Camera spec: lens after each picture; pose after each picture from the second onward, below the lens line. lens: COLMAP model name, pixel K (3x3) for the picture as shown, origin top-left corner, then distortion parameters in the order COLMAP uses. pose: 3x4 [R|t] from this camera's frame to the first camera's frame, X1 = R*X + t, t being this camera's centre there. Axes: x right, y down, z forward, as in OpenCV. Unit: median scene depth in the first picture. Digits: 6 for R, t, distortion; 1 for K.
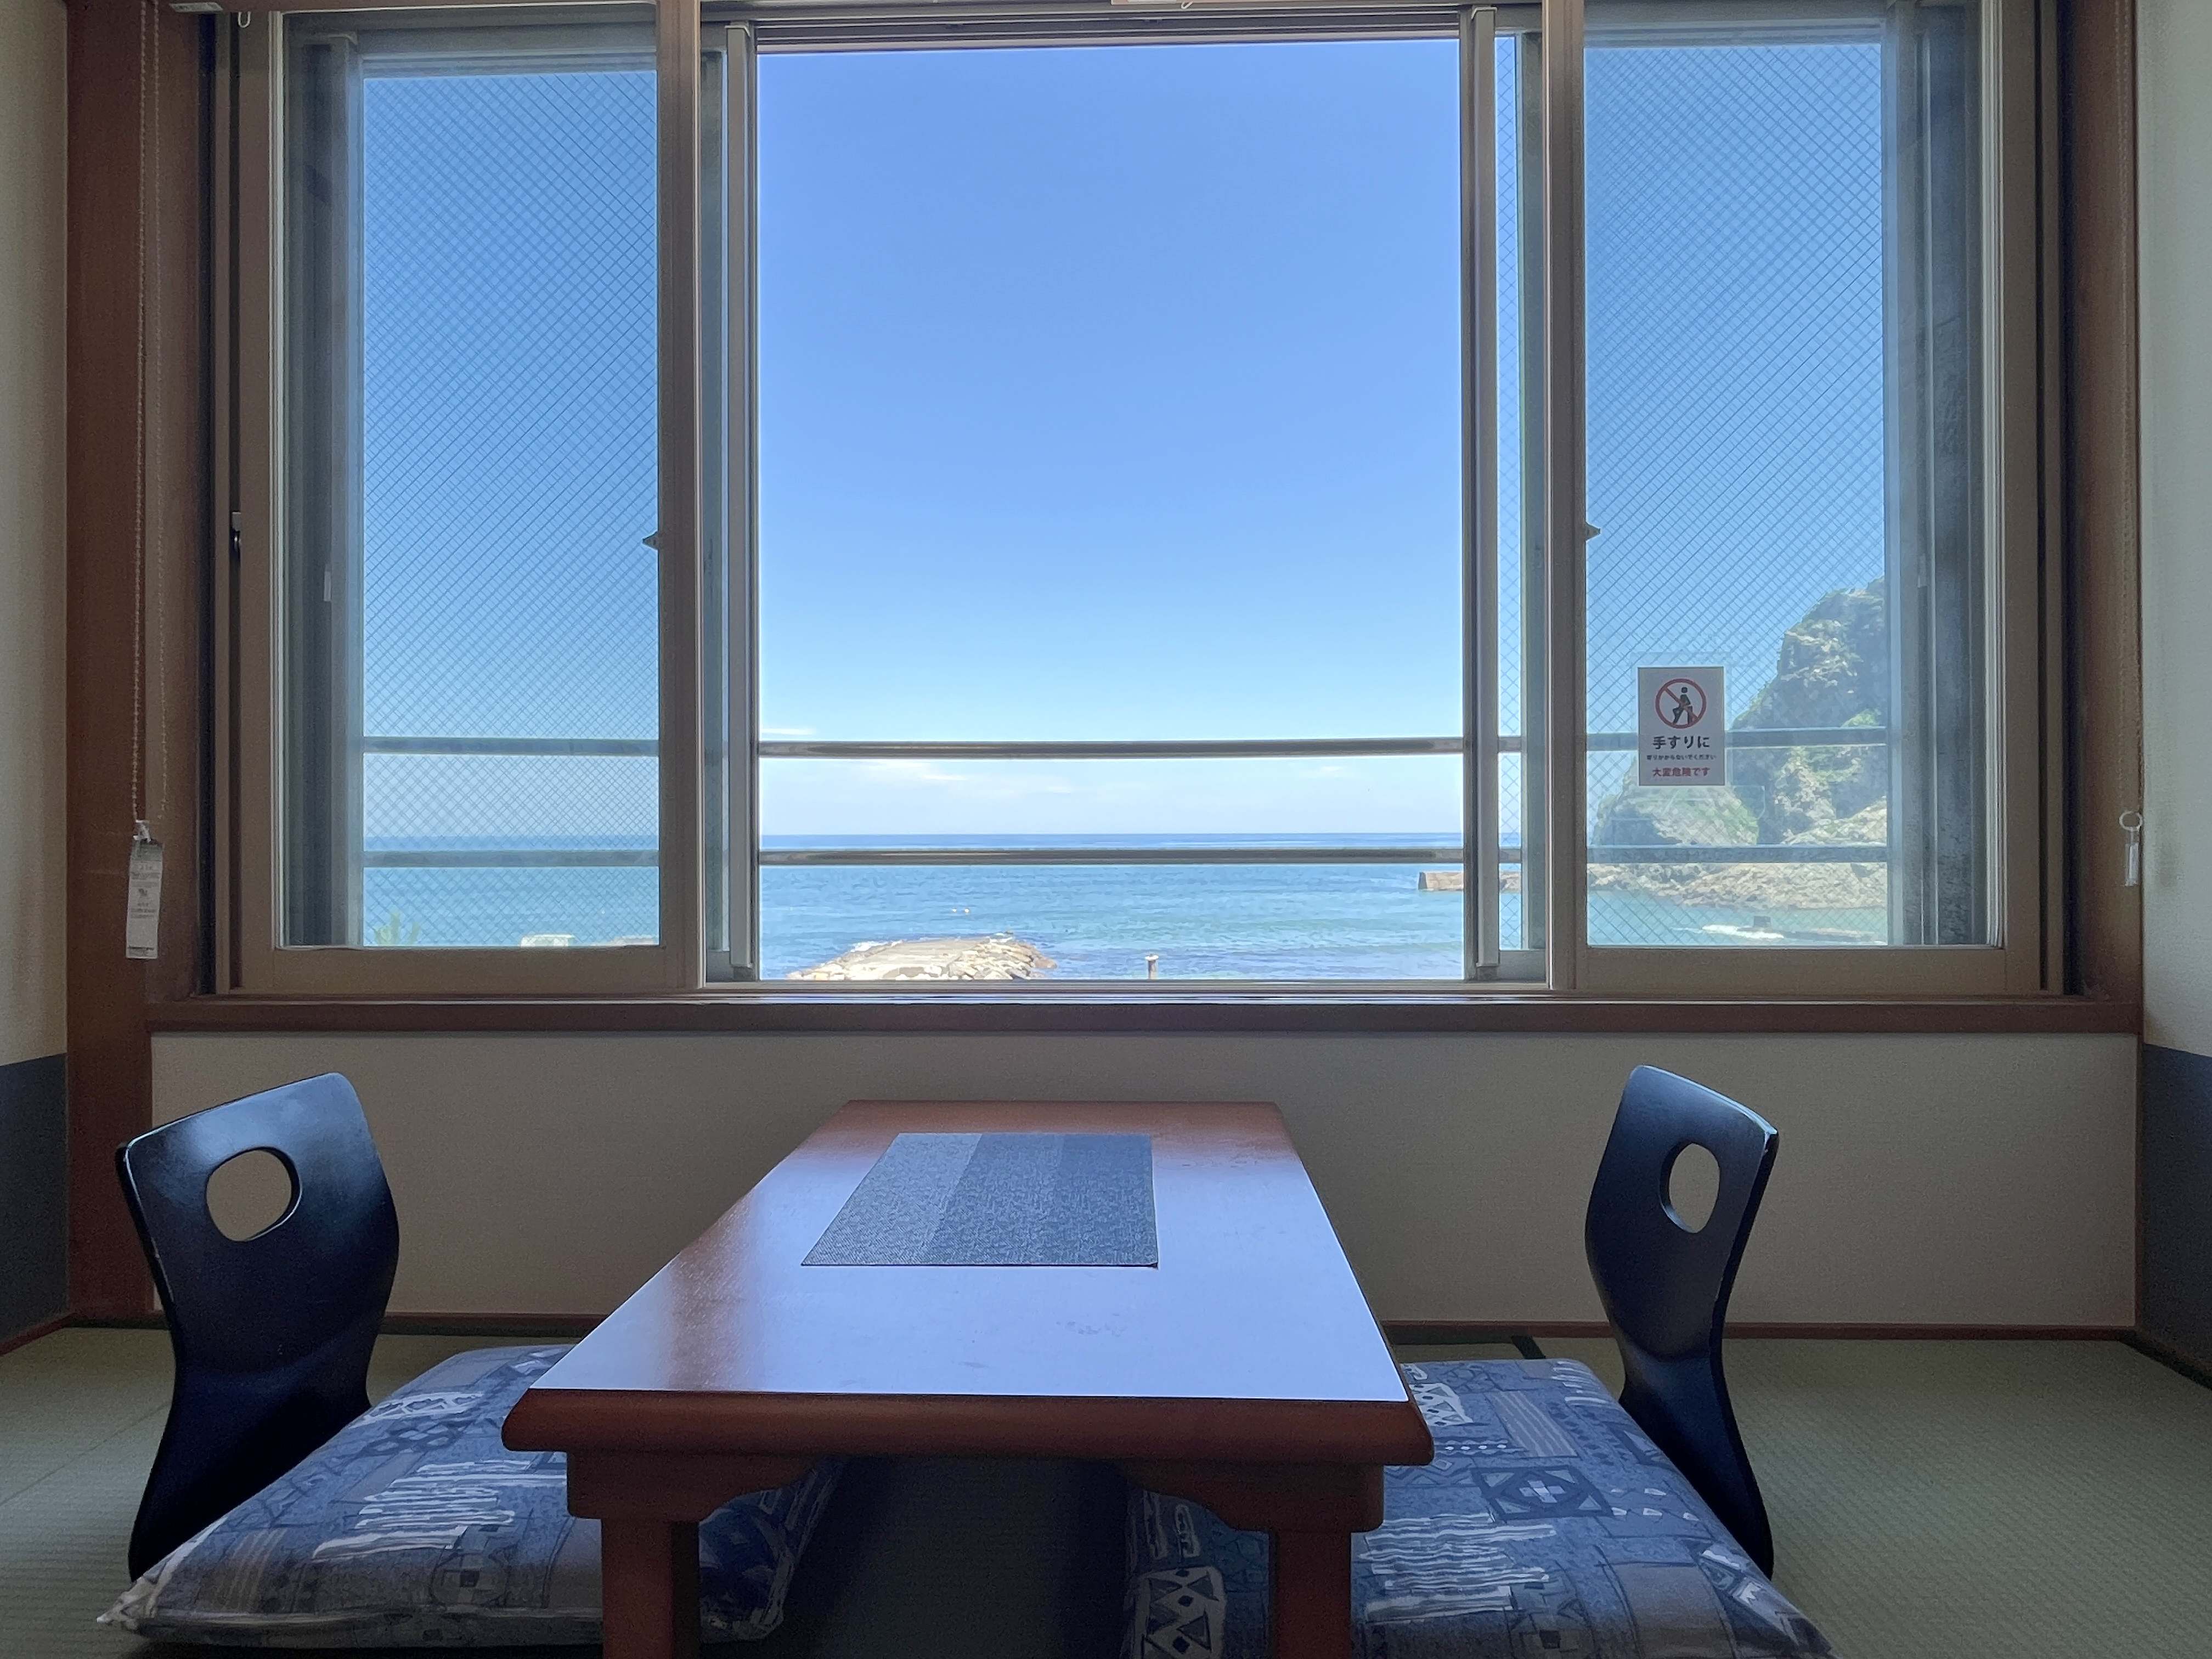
lens RADIAL K [[1242.3, 0, 1116.7], [0, 1242.3, 824.0], [0, 0, 1]] dist [-0.001092, 0.001361]
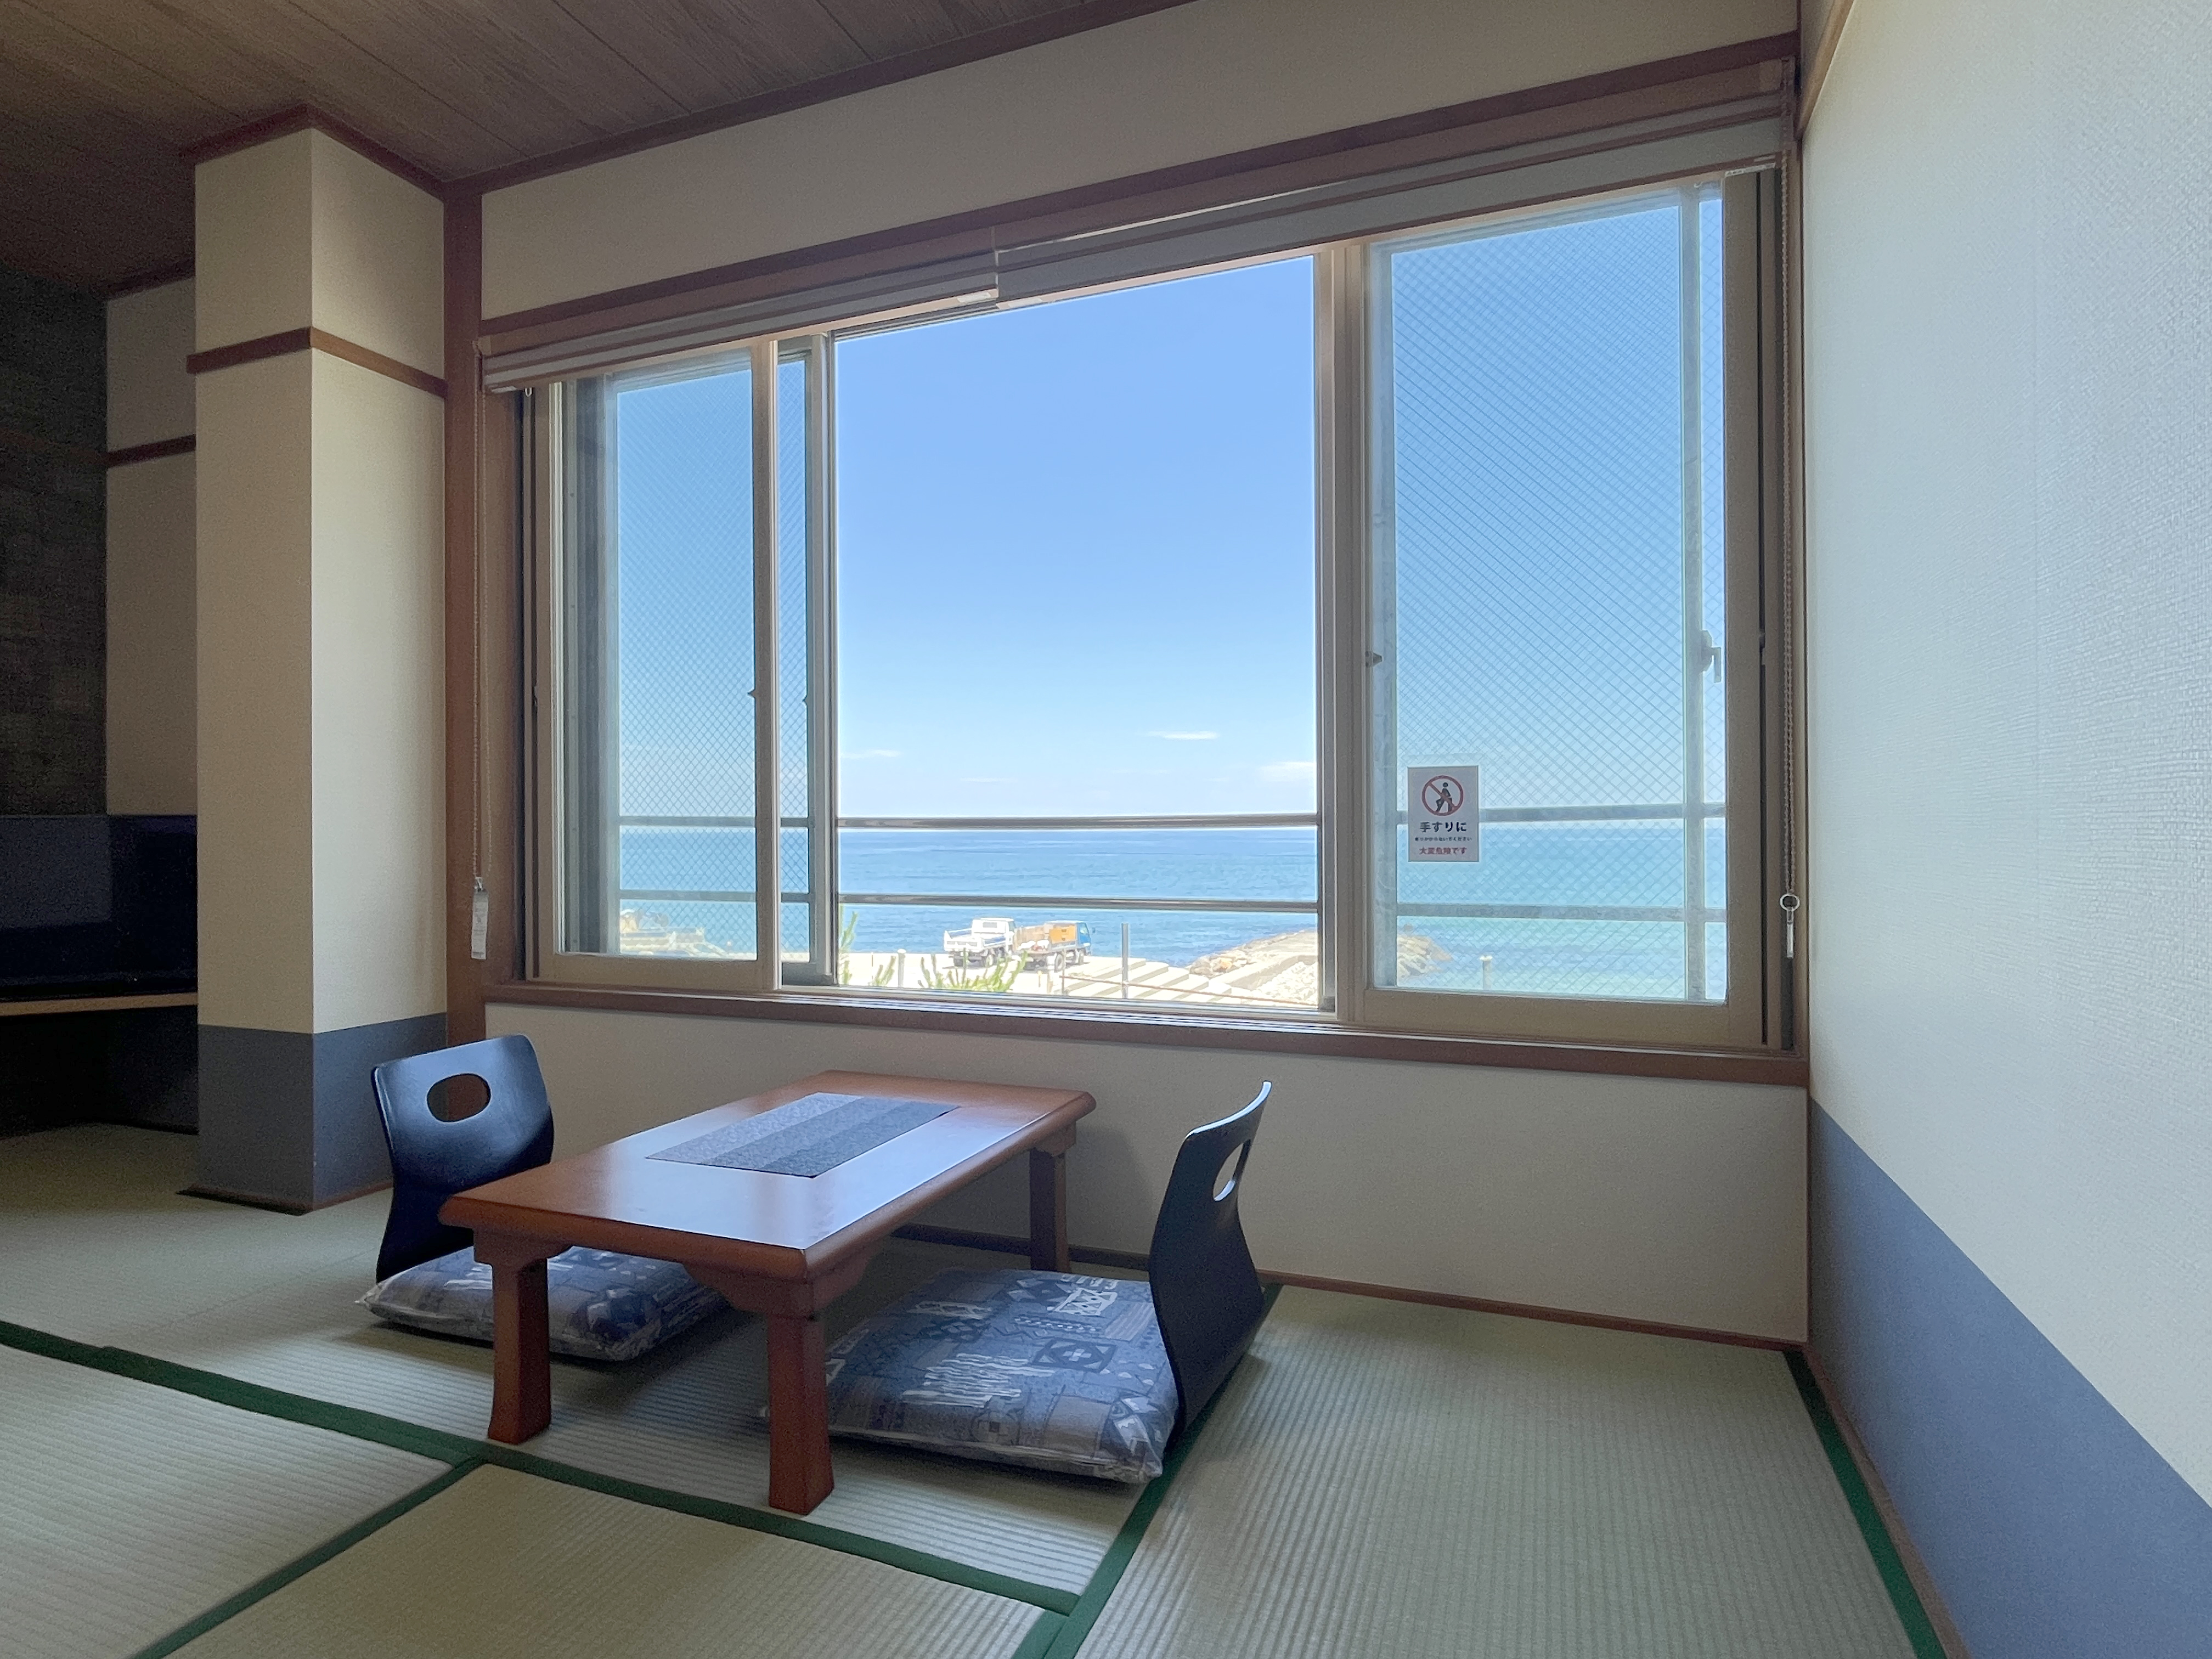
lens RADIAL K [[1153.5, 0, 1106.0], [0, 1153.5, 829.5], [0, 0, 1]] dist [0.004457, -0.000028]
pose [[0.944419, -0.000750, -0.328743, 0.516164], [0.002821, 0.999979, 0.005824, -0.071000], [0.328731, -0.006428, 0.944402, -0.197860]]
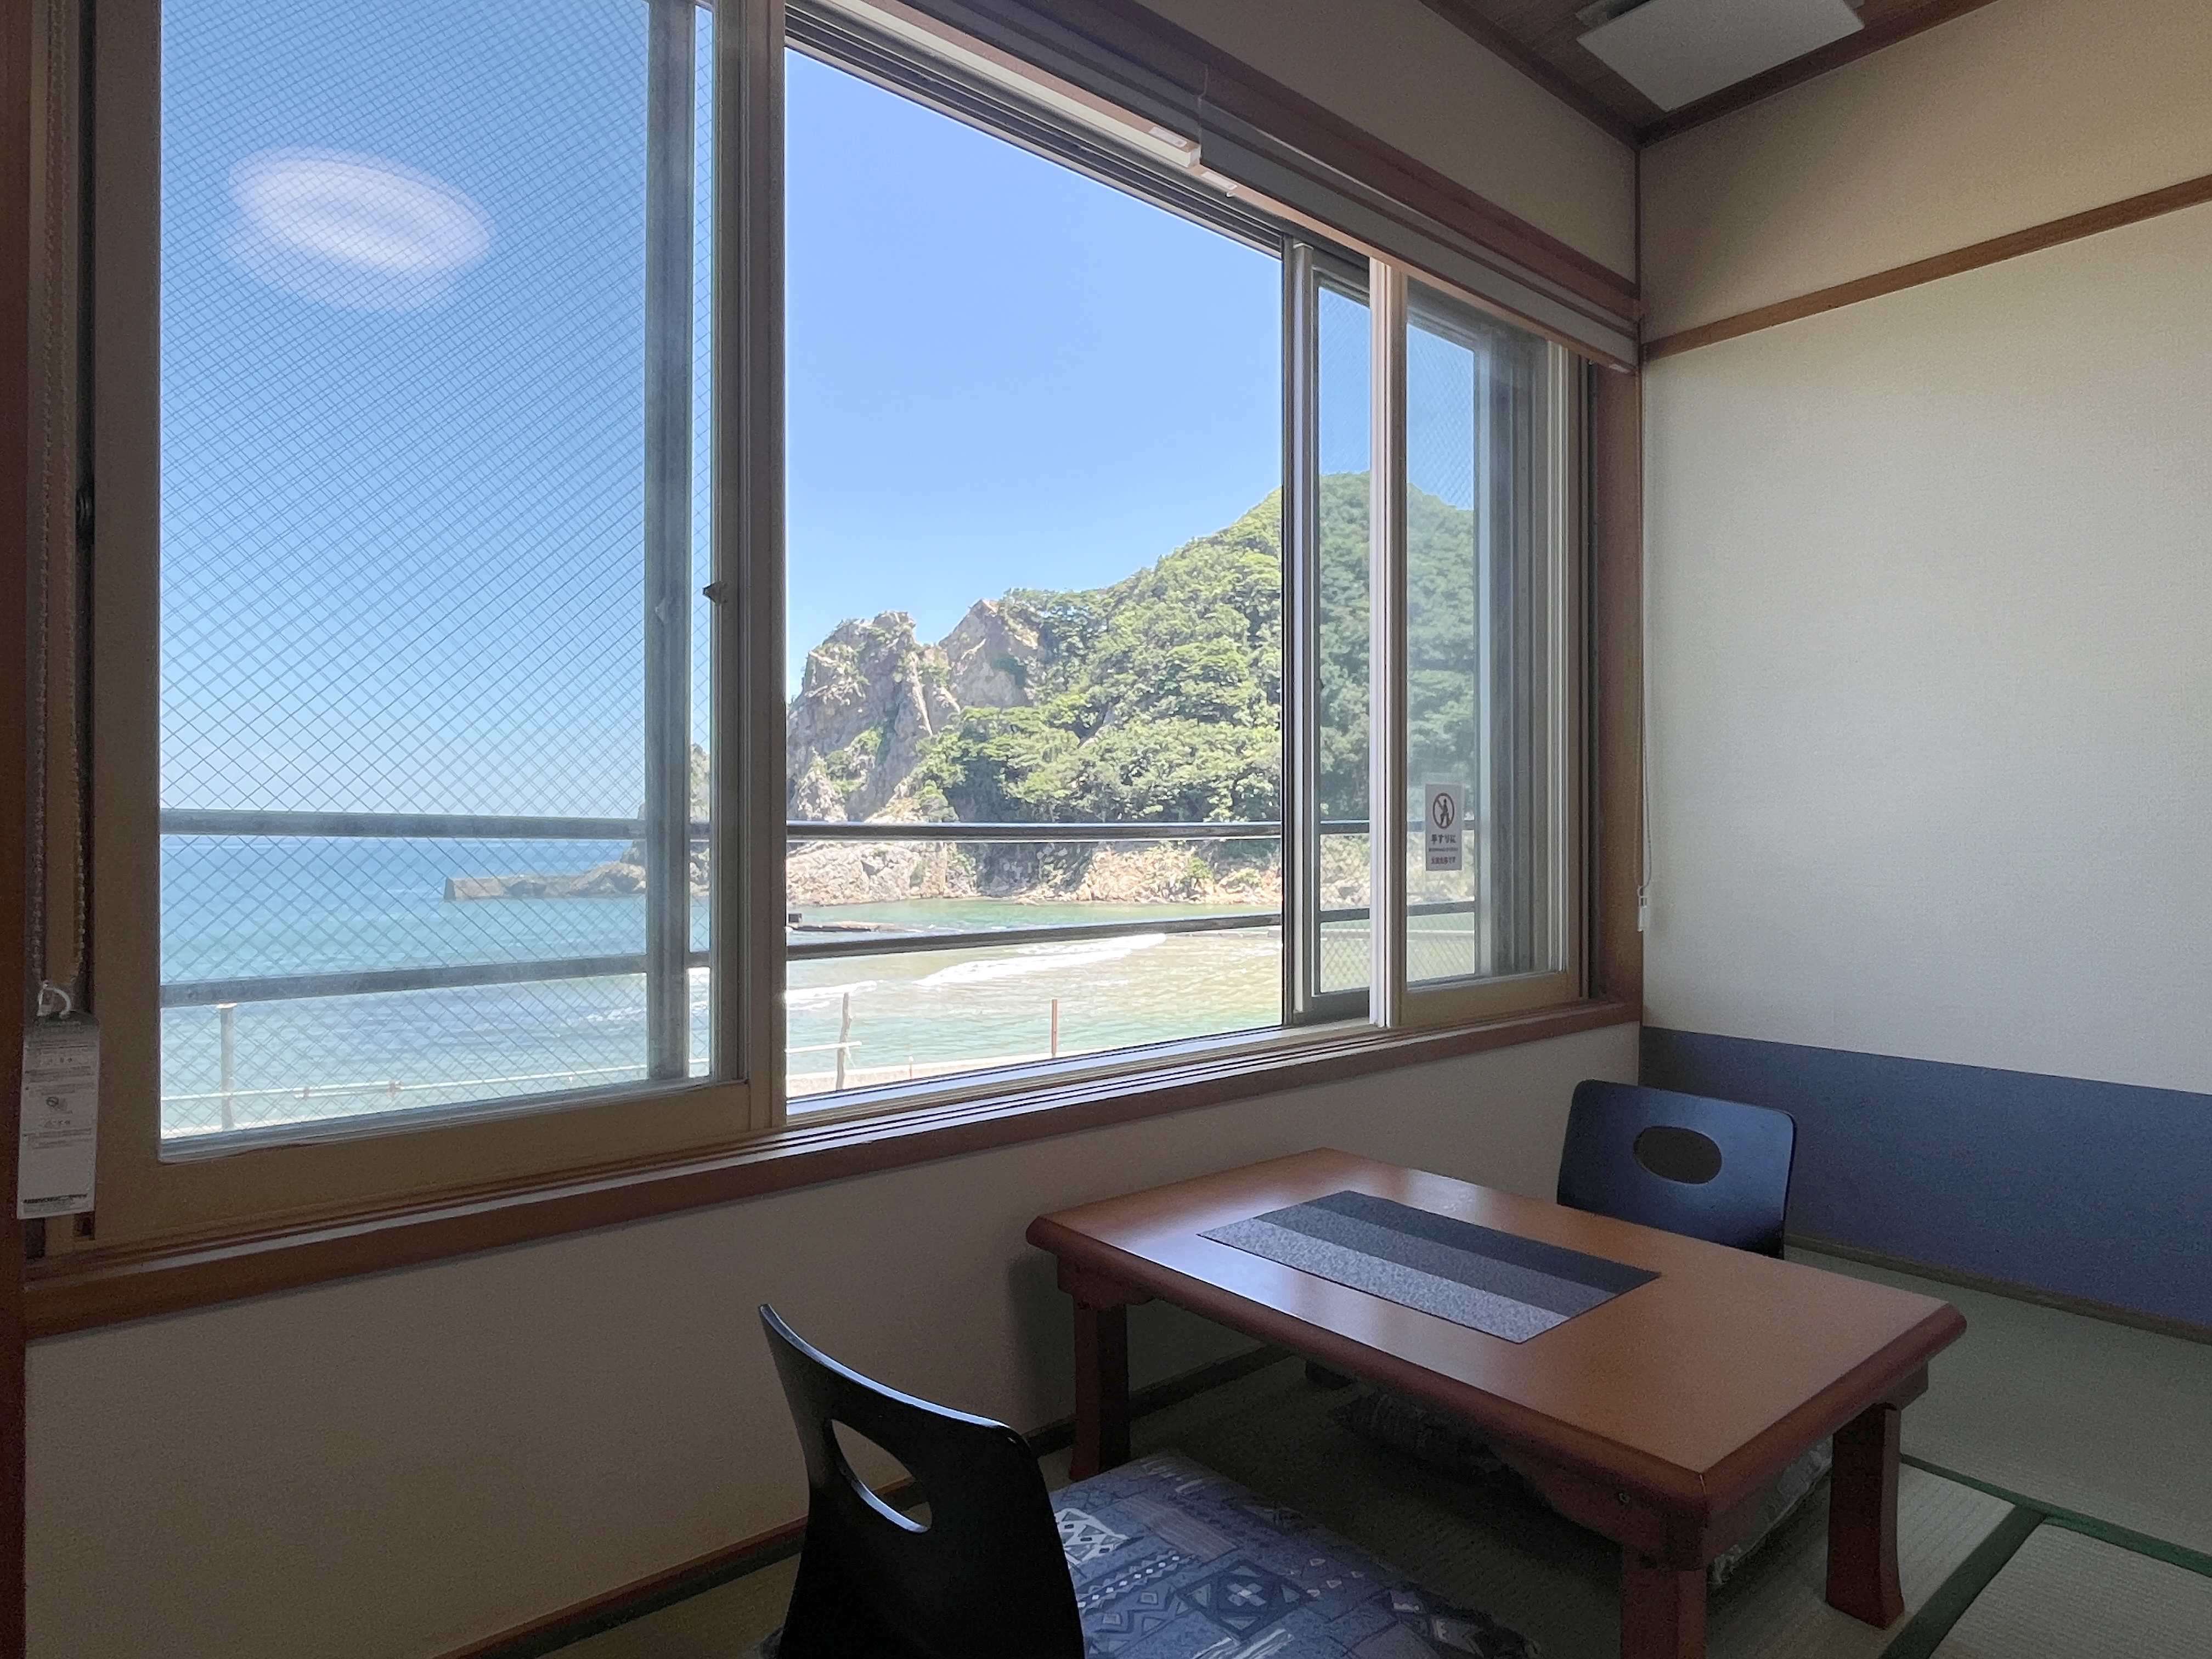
lens RADIAL K [[1258.9, 0, 1106.0], [0, 1258.9, 829.5], [0, 0, 1]] dist [0.024646, 0.000390]
pose [[0.743719, 0.005453, 0.668470, -0.773395], [-0.007433, 0.999972, 0.000113, -0.073574], [-0.668451, -0.005053, 0.743739, 0.201928]]
